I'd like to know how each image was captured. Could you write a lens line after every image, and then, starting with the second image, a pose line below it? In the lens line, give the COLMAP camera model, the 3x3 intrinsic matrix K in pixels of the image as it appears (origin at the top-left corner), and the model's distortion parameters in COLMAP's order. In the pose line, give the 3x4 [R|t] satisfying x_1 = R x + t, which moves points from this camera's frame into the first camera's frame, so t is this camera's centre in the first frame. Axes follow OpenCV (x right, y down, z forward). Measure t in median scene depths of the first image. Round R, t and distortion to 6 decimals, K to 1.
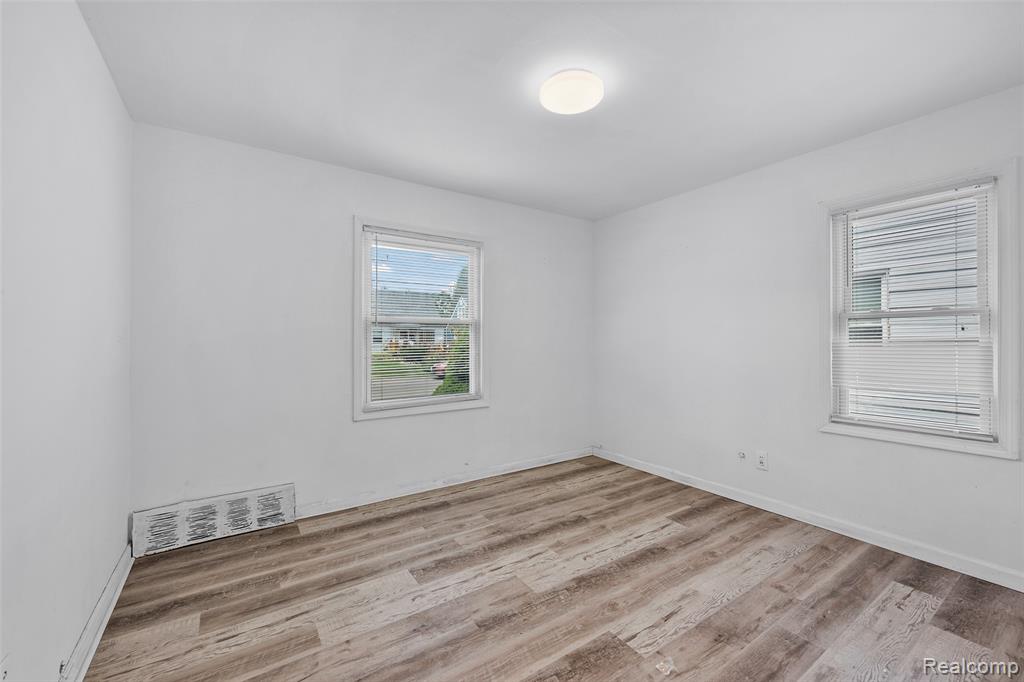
lens RADIAL K [[415.0, 0, 512.1], [0, 415.0, 339.5], [0, 0, 1]] dist [-0.001381, -0.000131]
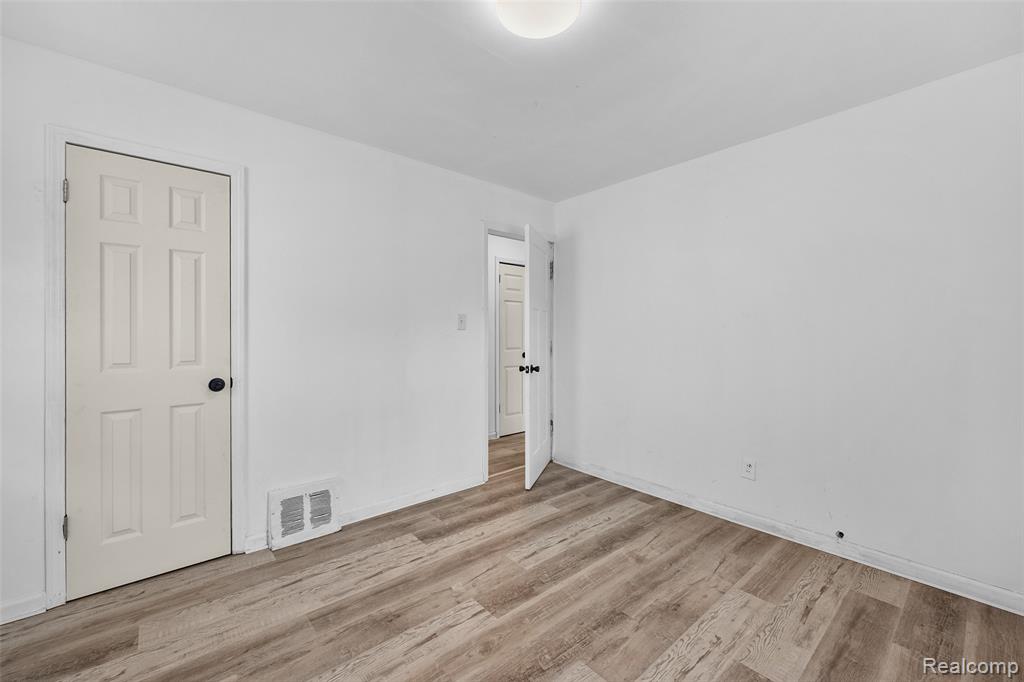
lens RADIAL K [[415.0, 0, 511.2], [0, 415.0, 337.1], [0, 0, 1]] dist [-0.001381, -0.000131]
pose [[-0.992833, -0.003673, -0.119450, 0.319885], [-0.004342, 0.999976, 0.005342, 0.006117], [0.119428, 0.005822, -0.992826, 1.984284]]
